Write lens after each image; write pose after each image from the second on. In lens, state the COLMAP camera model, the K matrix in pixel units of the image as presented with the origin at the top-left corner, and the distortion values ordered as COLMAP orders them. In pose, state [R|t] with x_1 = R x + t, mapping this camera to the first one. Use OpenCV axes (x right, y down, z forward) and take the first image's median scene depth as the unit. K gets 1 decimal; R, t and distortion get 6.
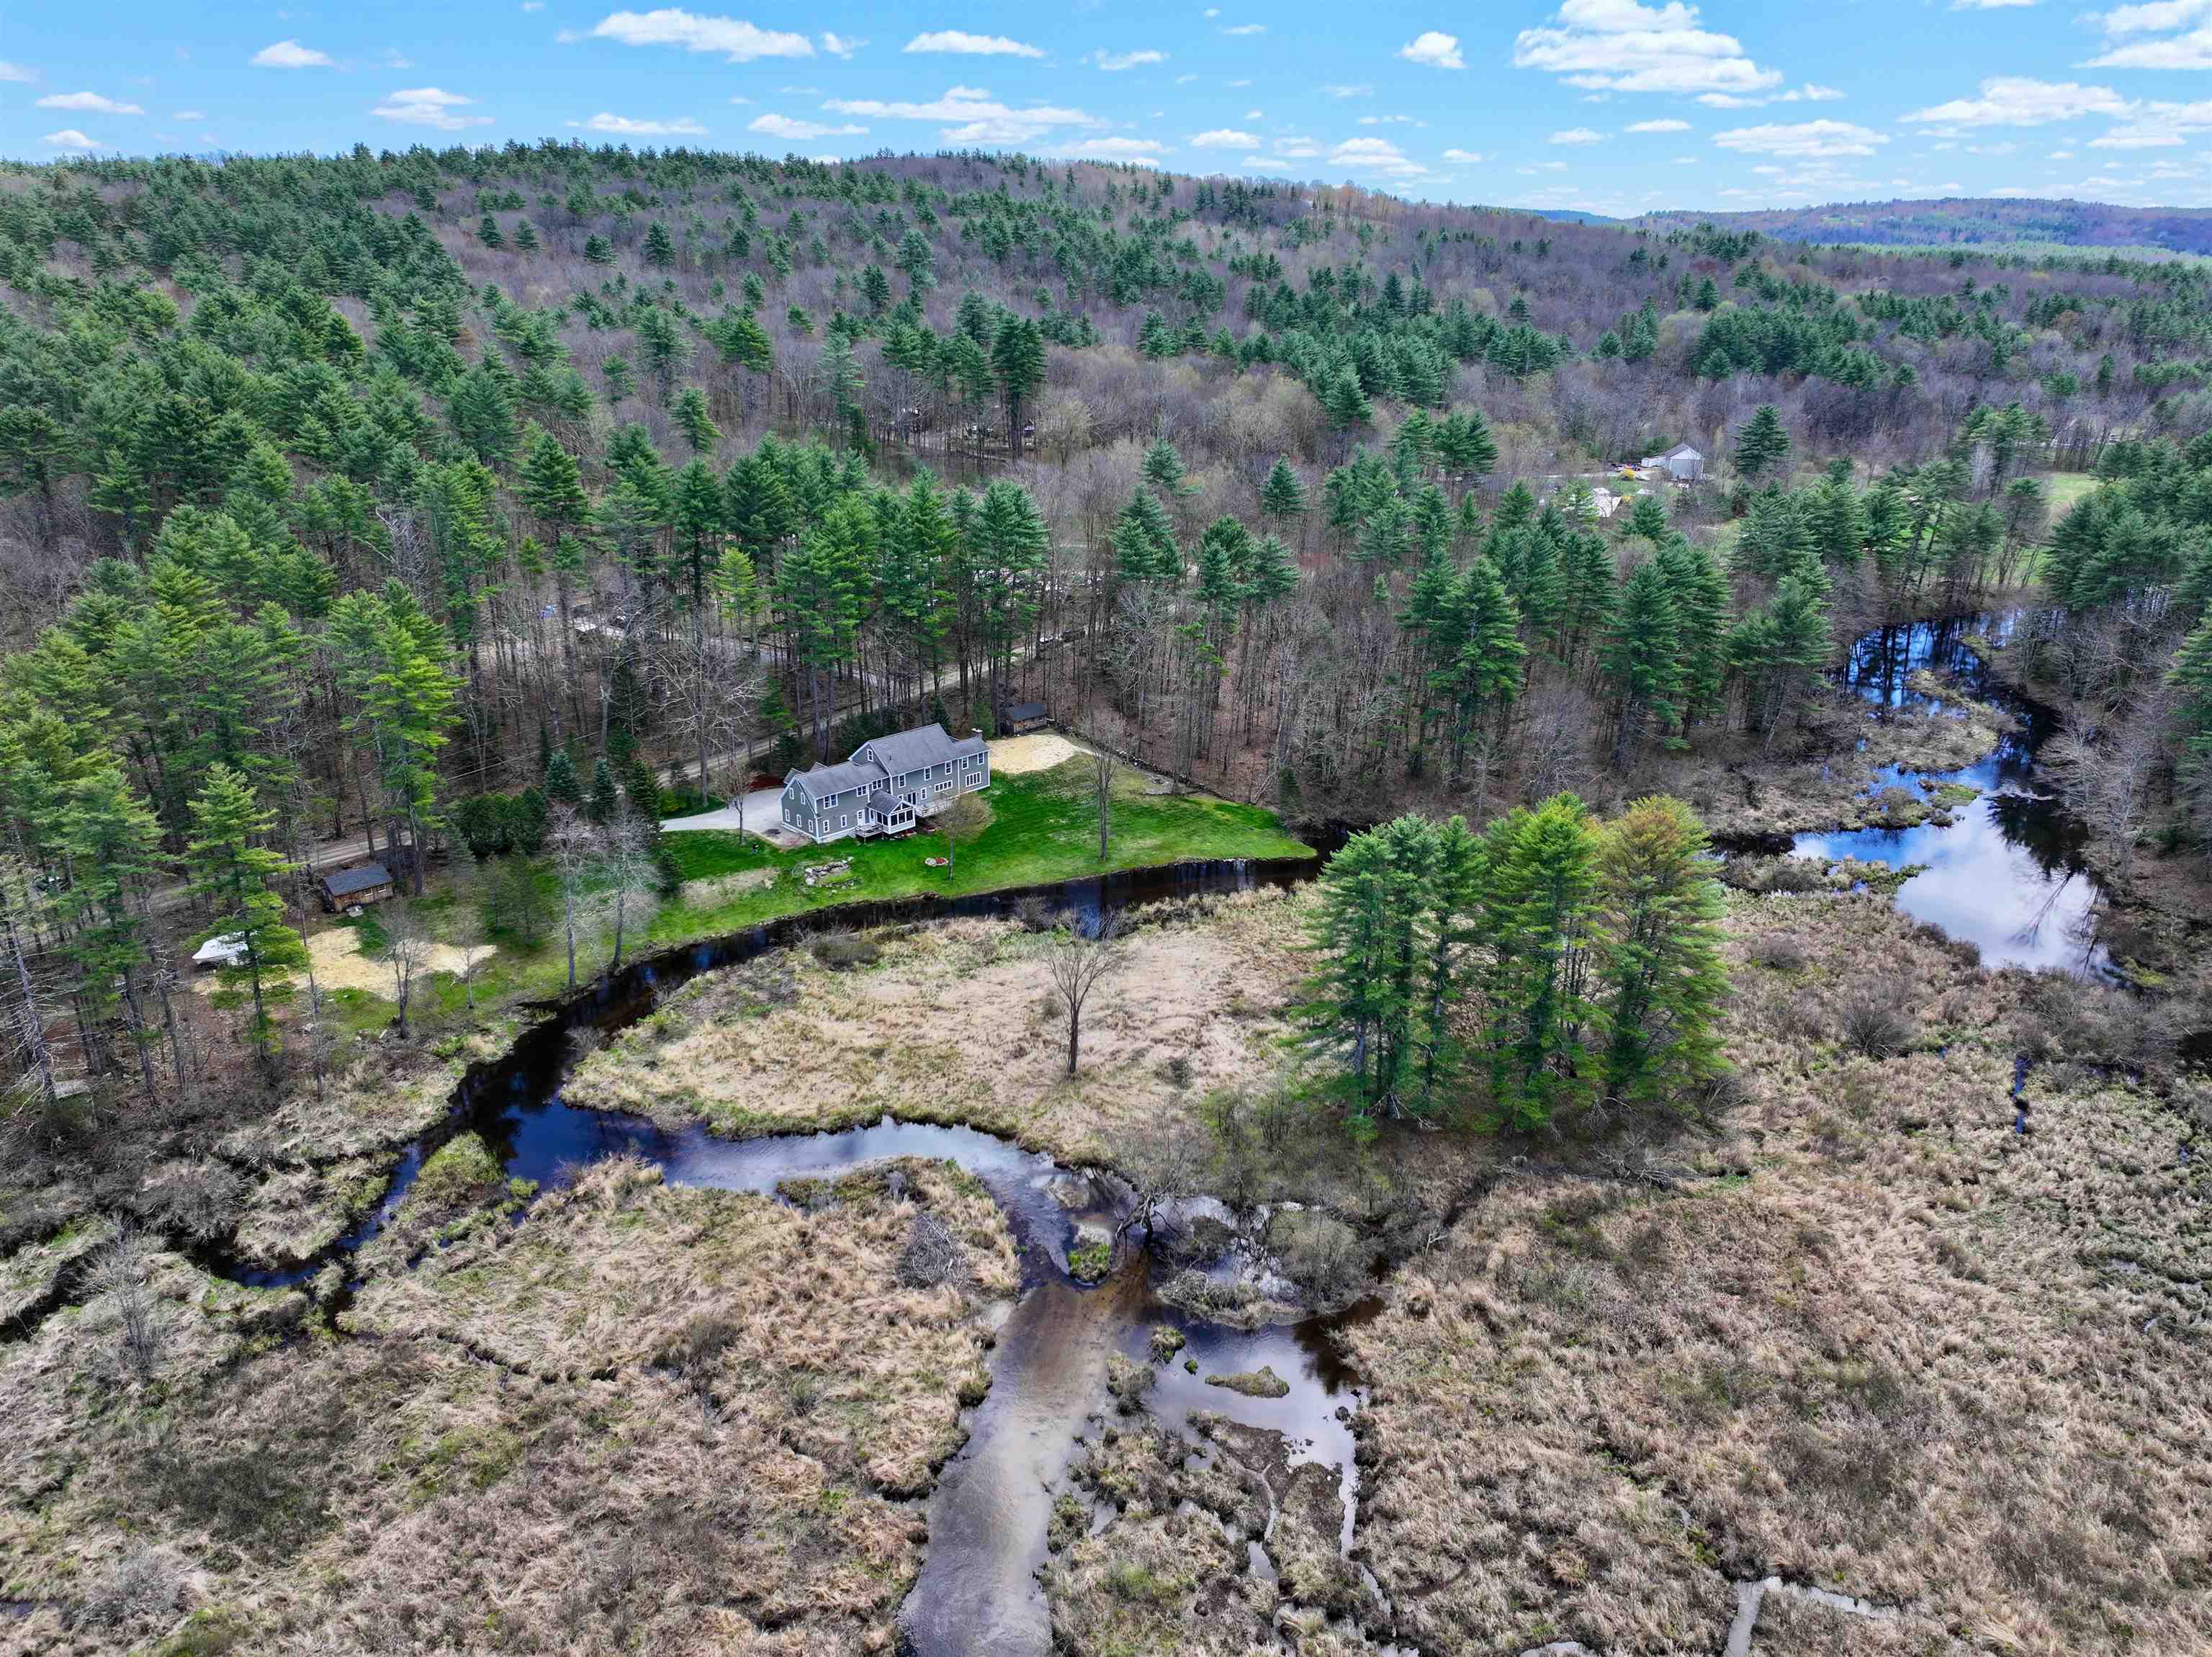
lens RADIAL K [[1561.2, 0, 1106.0], [0, 1561.2, 828.5], [0, 0, 1]] dist [-0.005128, 0.020697]
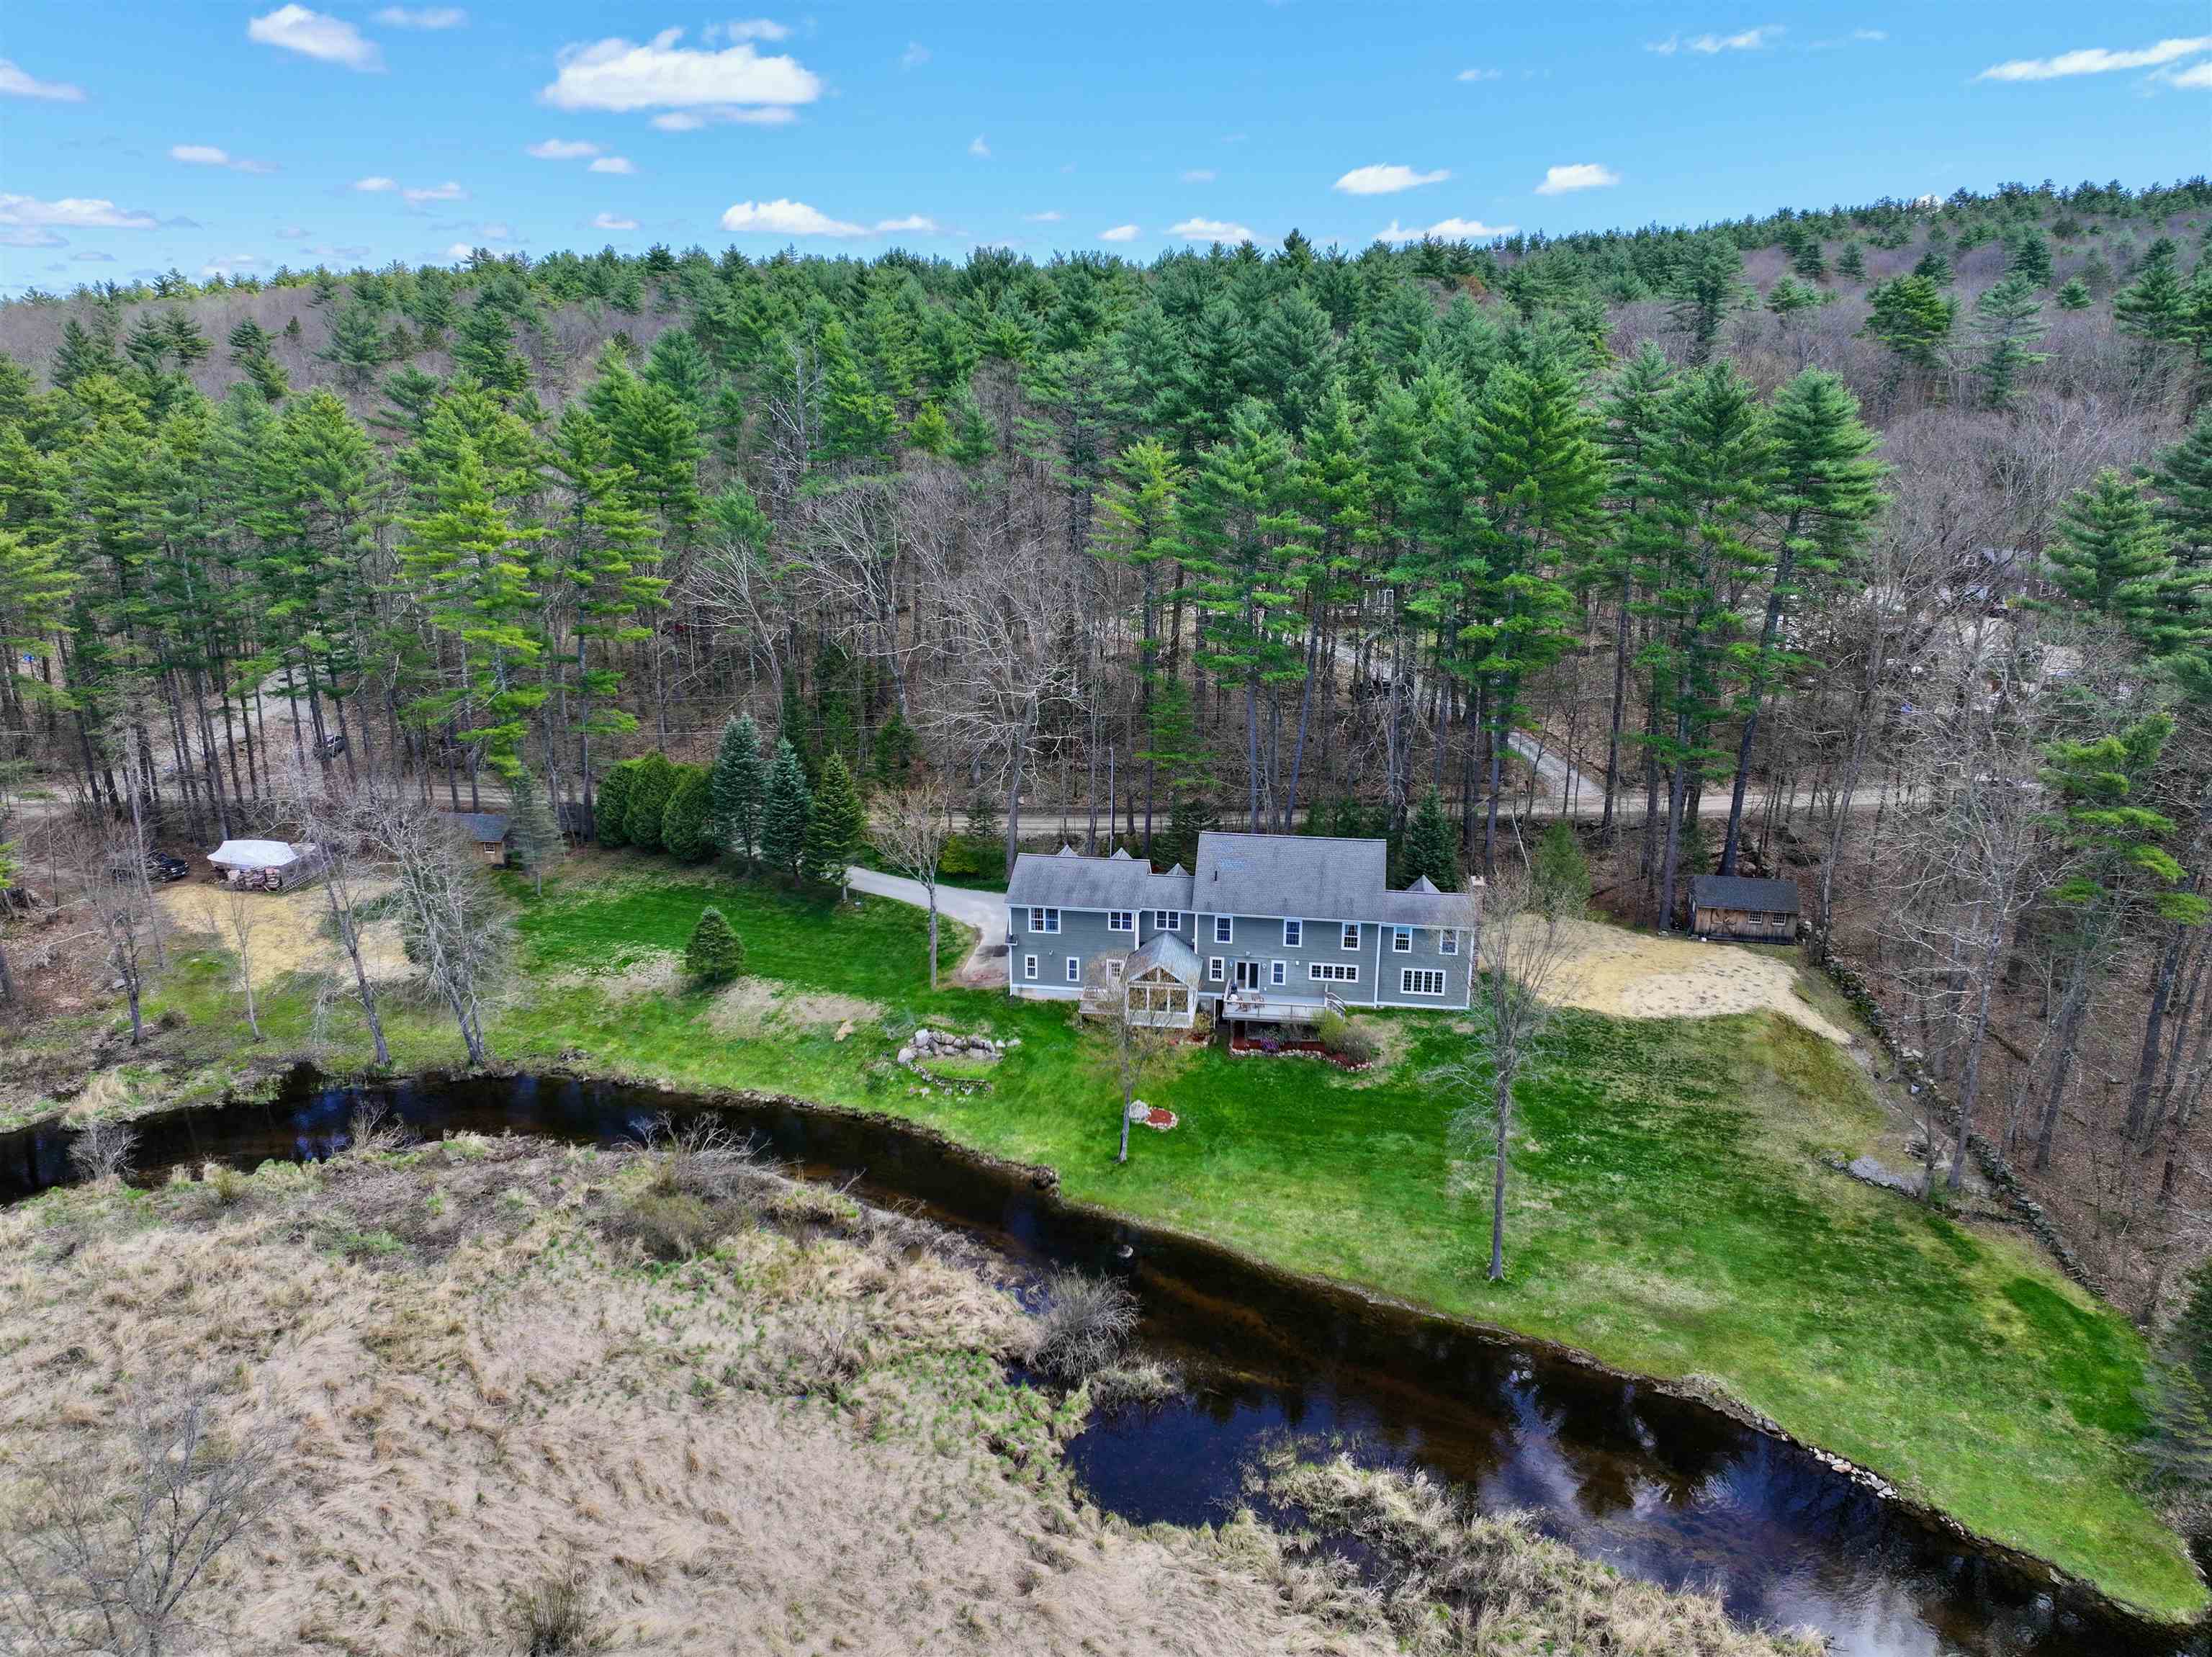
lens RADIAL K [[1568.3, 0, 1106.0], [0, 1568.3, 828.5], [0, 0, 1]] dist [0.000137, -0.003887]
pose [[0.609569, 0.221883, -0.761047, 0.236062], [-0.288560, 0.956274, 0.047676, -0.085939], [0.738348, 0.190546, 0.646942, 0.805523]]
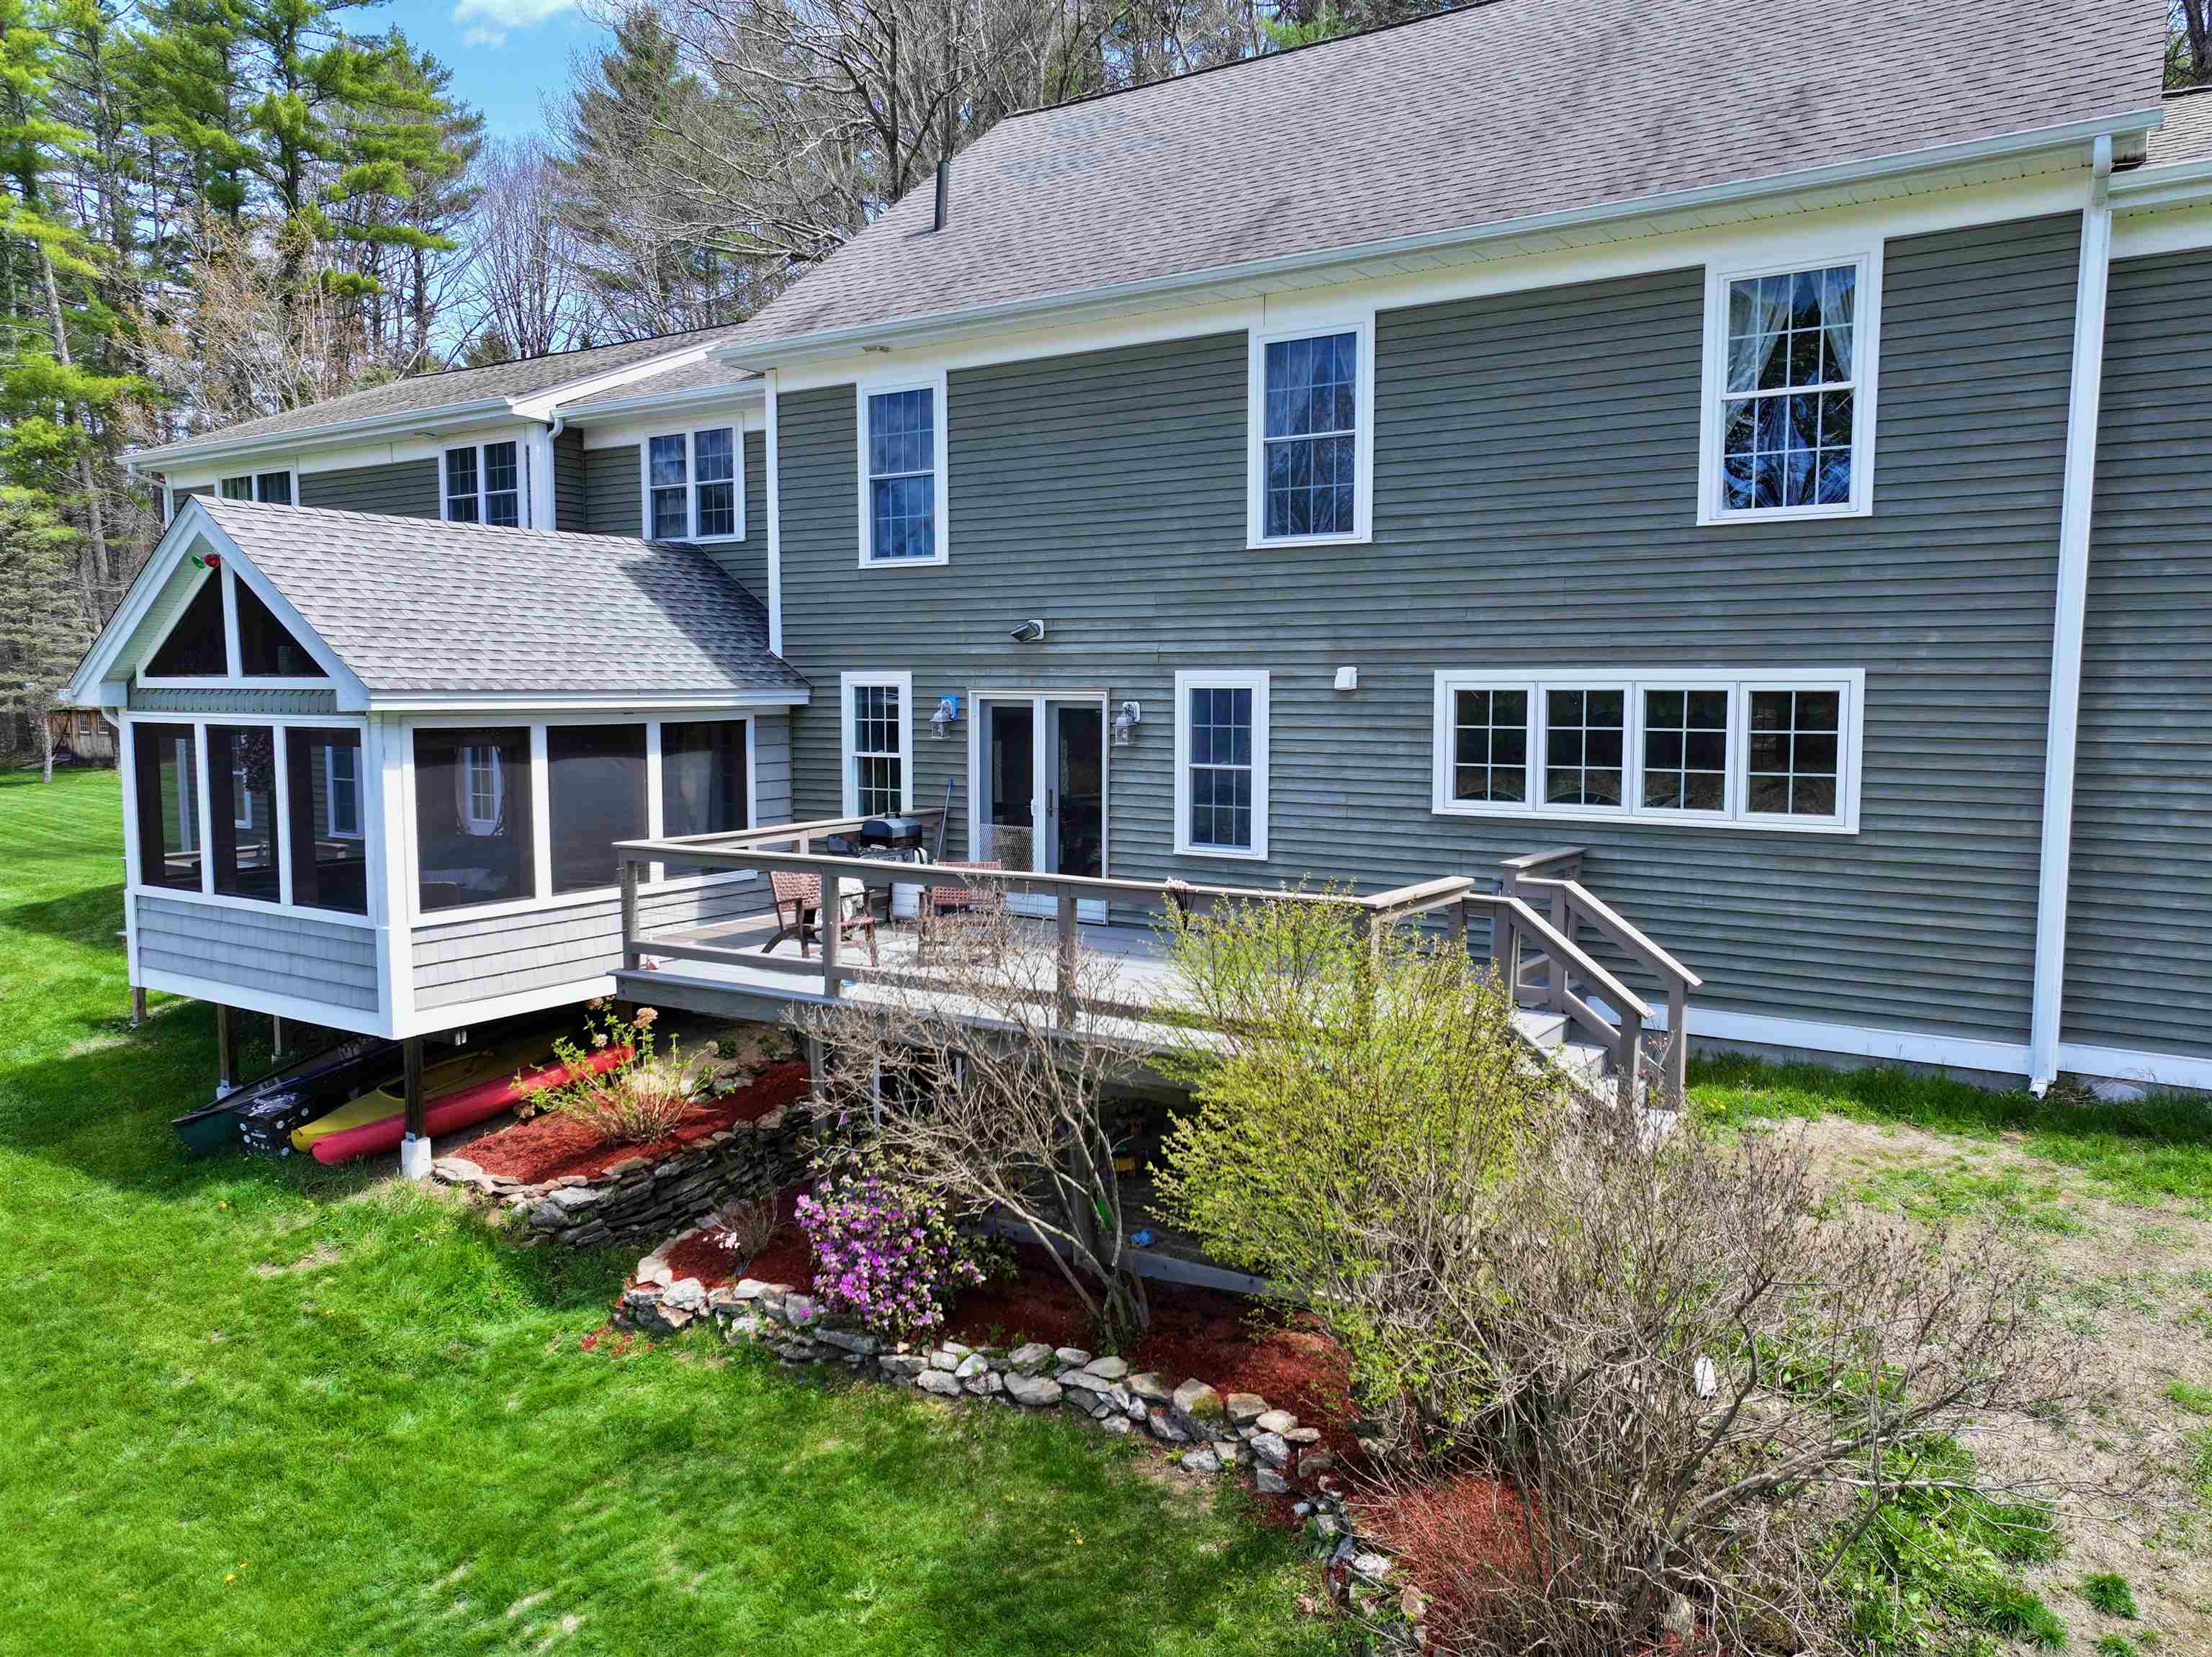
lens RADIAL K [[1568.3, 0, 1106.0], [0, 1568.3, 828.5], [0, 0, 1]] dist [0.000137, -0.003887]
pose [[0.214586, 0.086787, -0.972842, -0.071803], [-0.352303, 0.935868, 0.005779, -0.022634], [0.910953, 0.341495, 0.231399, 1.205949]]
